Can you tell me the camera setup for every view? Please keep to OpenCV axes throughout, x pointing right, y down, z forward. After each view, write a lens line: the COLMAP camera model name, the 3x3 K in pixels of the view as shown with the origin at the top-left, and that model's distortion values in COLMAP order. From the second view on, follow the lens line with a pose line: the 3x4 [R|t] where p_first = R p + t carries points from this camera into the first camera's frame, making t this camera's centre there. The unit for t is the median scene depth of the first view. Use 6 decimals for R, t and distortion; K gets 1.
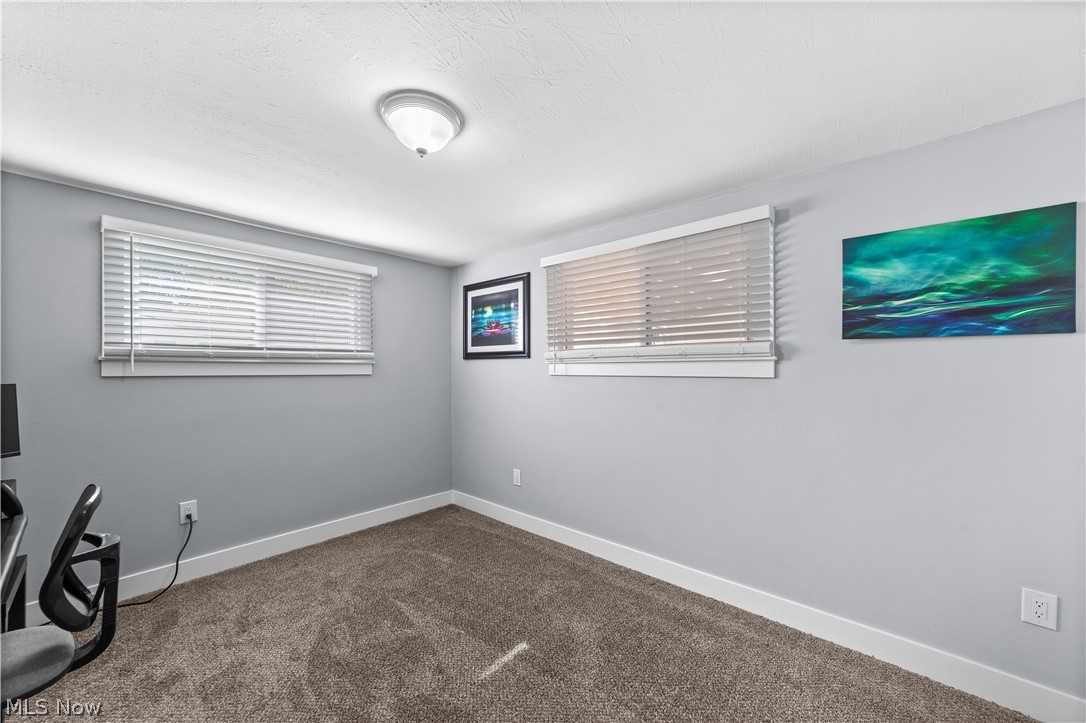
lens RADIAL K [[418.7, 0, 540.0], [0, 418.7, 364.8], [0, 0, 1]] dist [-0.015443, 0.007162]
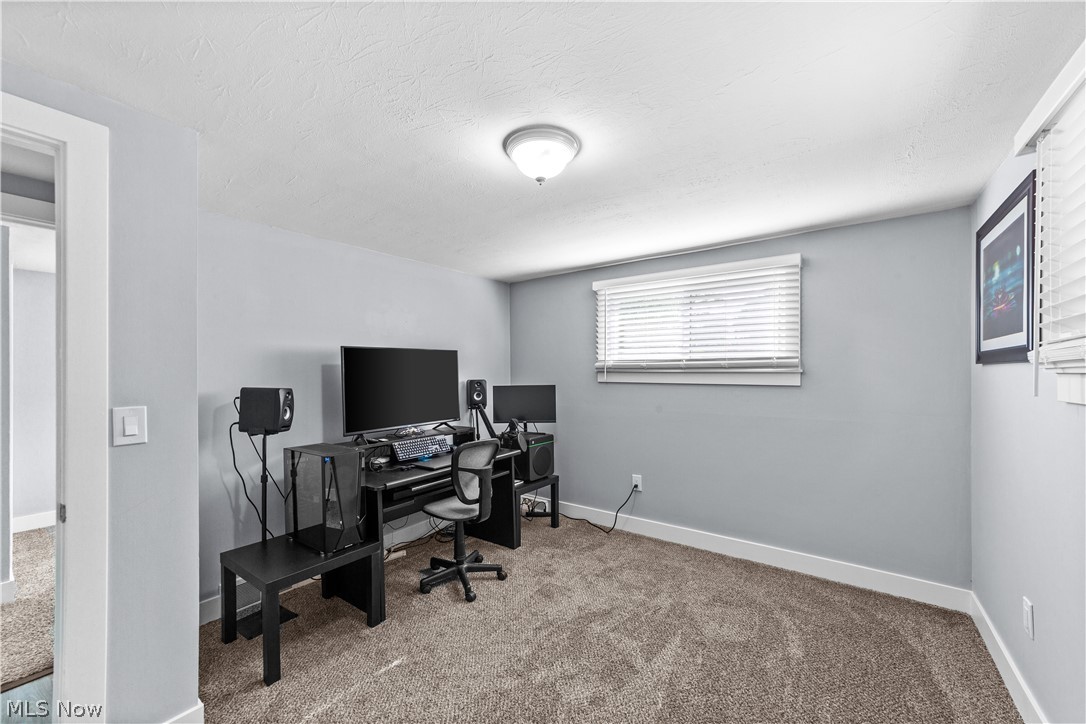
lens RADIAL K [[418.7, 0, 542.0], [0, 418.7, 369.8], [0, 0, 1]] dist [-0.015443, 0.007162]
pose [[0.090677, -0.010606, -0.995824, 0.445063], [0.006001, 0.999931, -0.010103, -0.003308], [0.995862, -0.005060, 0.090735, 0.517340]]
